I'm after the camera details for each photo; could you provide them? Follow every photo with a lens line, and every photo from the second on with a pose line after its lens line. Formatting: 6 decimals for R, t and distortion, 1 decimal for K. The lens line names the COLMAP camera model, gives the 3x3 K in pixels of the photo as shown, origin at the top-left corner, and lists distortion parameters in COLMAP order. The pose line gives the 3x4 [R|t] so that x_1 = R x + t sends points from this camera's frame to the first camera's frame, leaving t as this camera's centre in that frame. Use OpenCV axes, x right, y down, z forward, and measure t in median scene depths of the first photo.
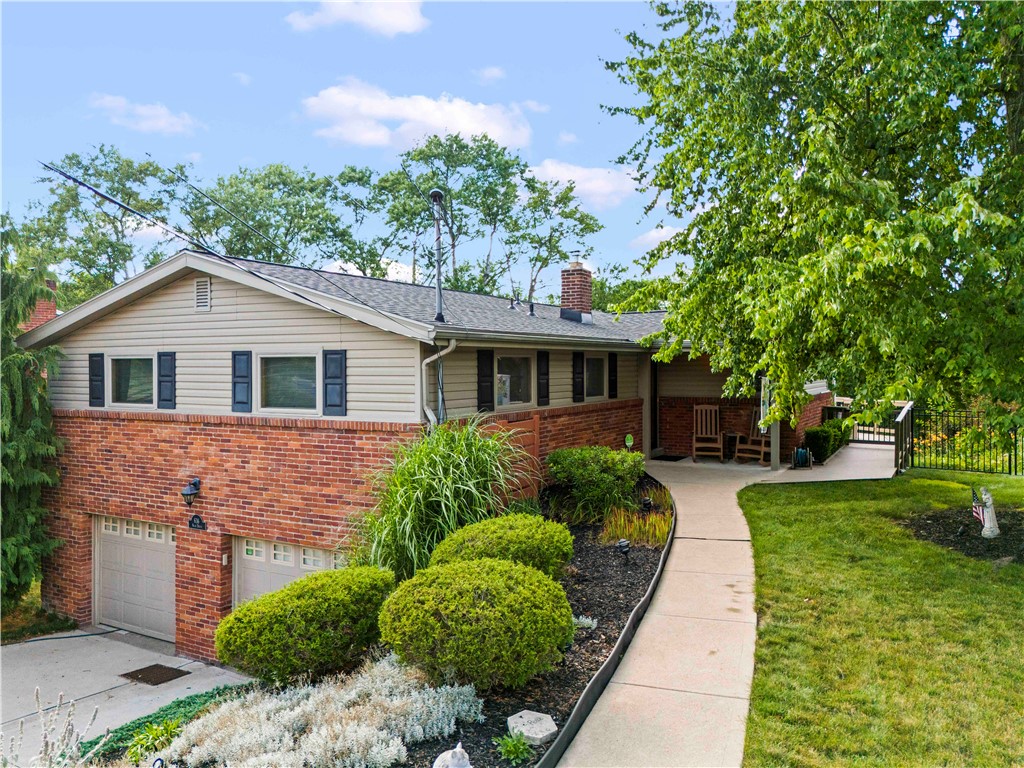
lens RADIAL K [[757.7, 0, 512.0], [0, 757.7, 384.0], [0, 0, 1]] dist [0.072984, -0.120531]
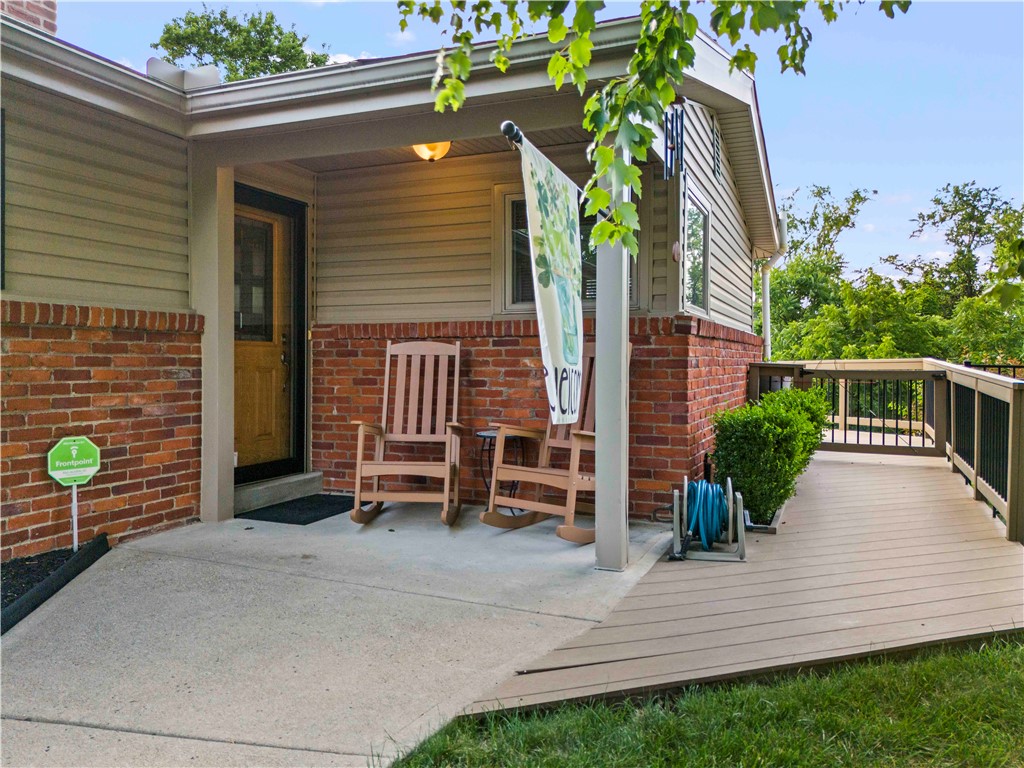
lens RADIAL K [[757.7, 0, 512.0], [0, 757.7, 384.0], [0, 0, 1]] dist [0.072984, -0.120531]
pose [[0.992065, -0.000684, 0.125721, 0.349179], [0.001322, 0.999987, -0.004997, 0.065309], [-0.125716, 0.005123, 0.992053, 0.935779]]
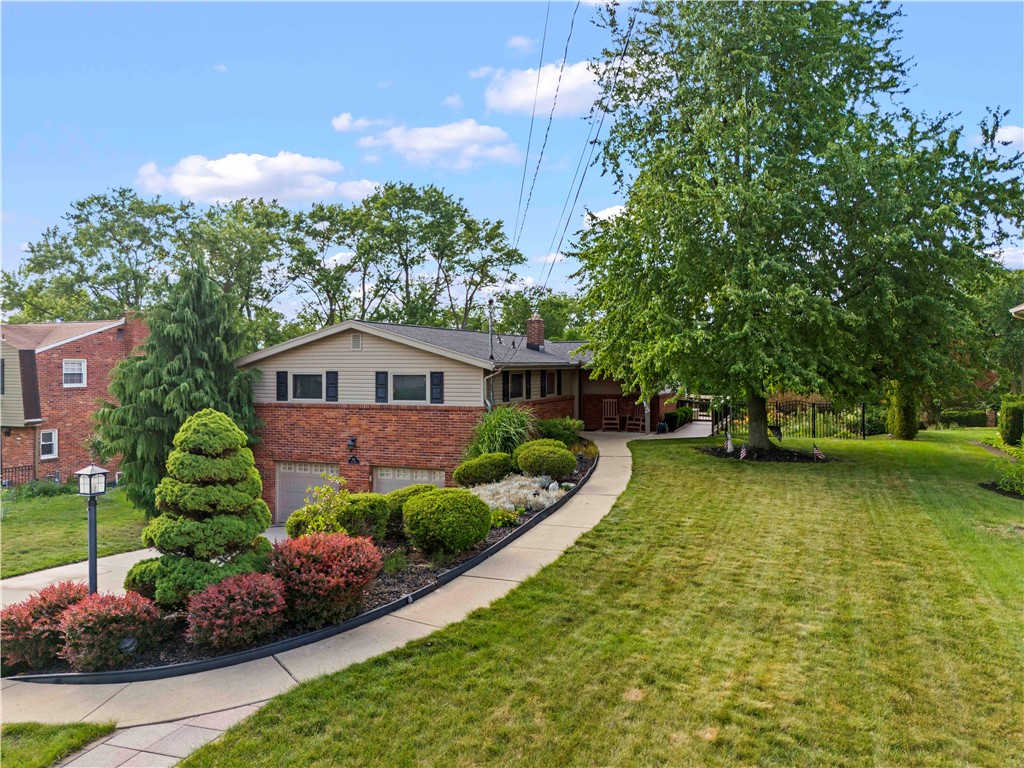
lens RADIAL K [[750.5, 0, 510.6], [0, 750.5, 368.6], [0, 0, 1]] dist [0.063830, -0.075913]
pose [[0.991730, -0.000103, 0.128341, -0.249992], [0.002411, 0.999838, -0.017833, -0.014077], [-0.128318, 0.017995, 0.991570, -0.885971]]
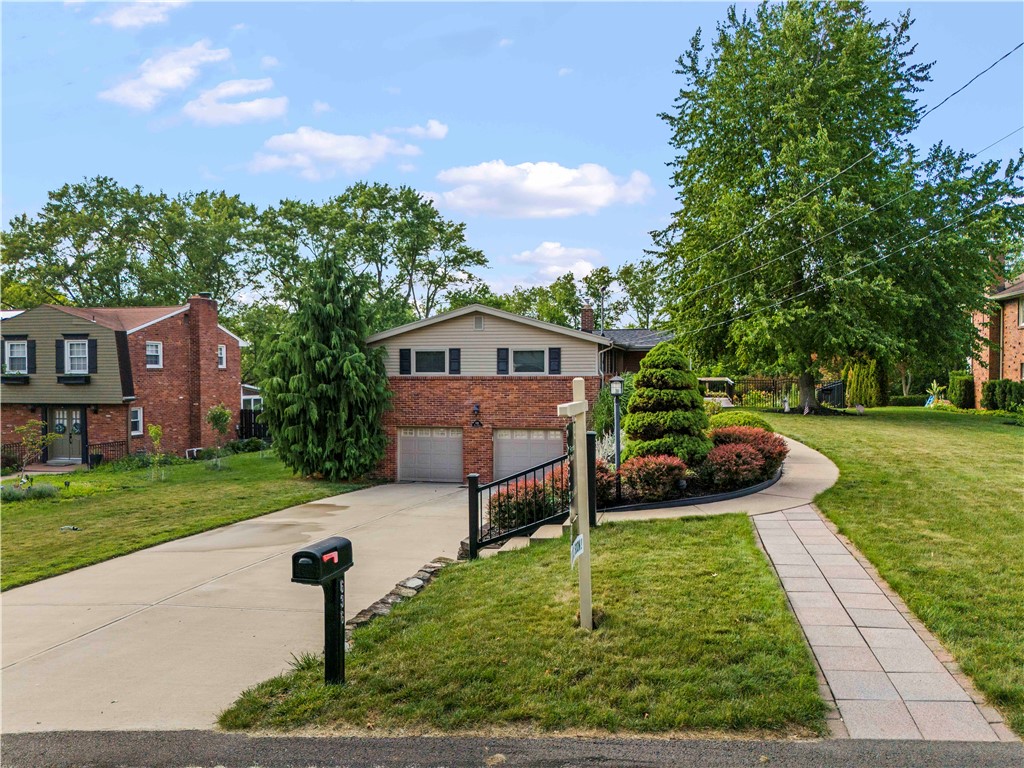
lens RADIAL K [[757.7, 0, 512.0], [0, 757.7, 384.0], [0, 0, 1]] dist [0.072984, -0.120531]
pose [[0.954255, -0.003453, 0.298974, -0.933282], [0.005649, 0.999963, -0.006482, 0.074616], [-0.298940, 0.007874, 0.954239, -1.111740]]
